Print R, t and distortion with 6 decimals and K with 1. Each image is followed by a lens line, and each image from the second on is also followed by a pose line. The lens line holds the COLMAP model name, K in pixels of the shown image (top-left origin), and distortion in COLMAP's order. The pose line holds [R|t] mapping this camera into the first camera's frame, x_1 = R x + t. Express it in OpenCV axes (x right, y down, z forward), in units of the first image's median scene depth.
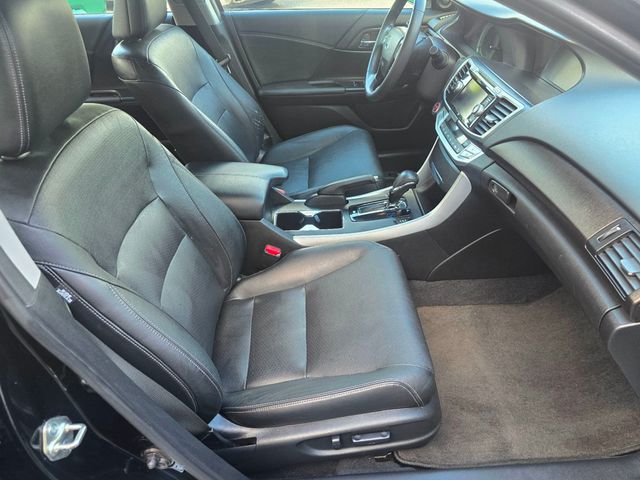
lens RADIAL K [[424.0, 0, 322.5], [0, 424.0, 235.1], [0, 0, 1]] dist [0.054720, -0.044596]
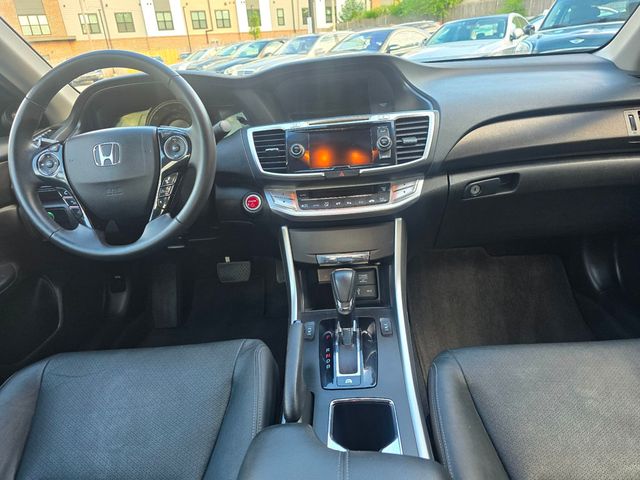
lens RADIAL K [[424.0, 0, 322.5], [0, 424.0, 235.1], [0, 0, 1]] dist [0.054720, -0.044596]
pose [[0.093985, -0.361646, 0.927566, -0.364615], [0.671366, 0.710993, 0.209181, -0.323554], [-0.735143, 0.603076, 0.309620, 0.727923]]
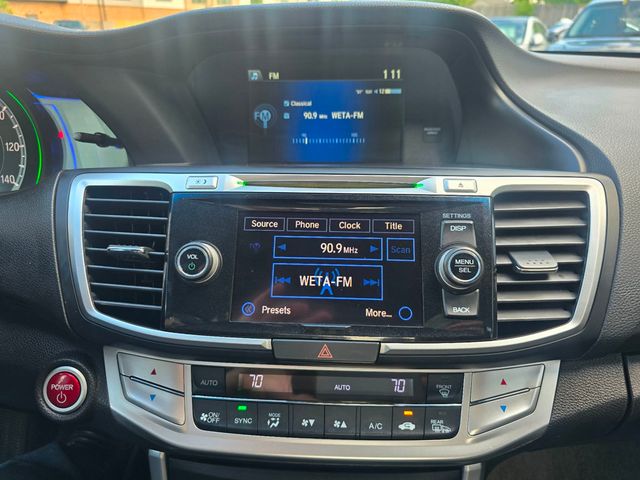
lens RADIAL K [[454.2, 0, 320.0], [0, 454.2, 240.0], [0, 0, 1]] dist [-0.001261, -0.003968]
pose [[0.096777, -0.363524, 0.926545, 0.073418], [0.602423, 0.762424, 0.236209, -0.330620], [-0.792288, 0.535313, 0.292780, 0.756970]]
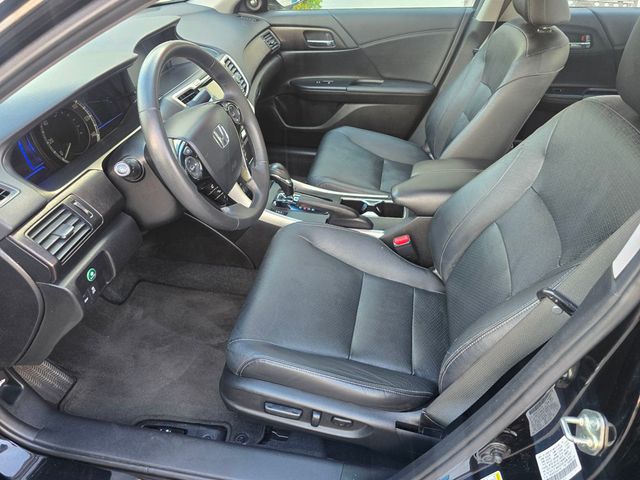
lens RADIAL K [[424.0, 0, 322.5], [0, 424.0, 235.1], [0, 0, 1]] dist [0.054720, -0.044596]
pose [[-0.978242, -0.092222, 0.185841, -0.113748], [0.153130, 0.283405, 0.946696, -0.992291], [-0.139974, 0.954556, -0.263117, 1.320756]]
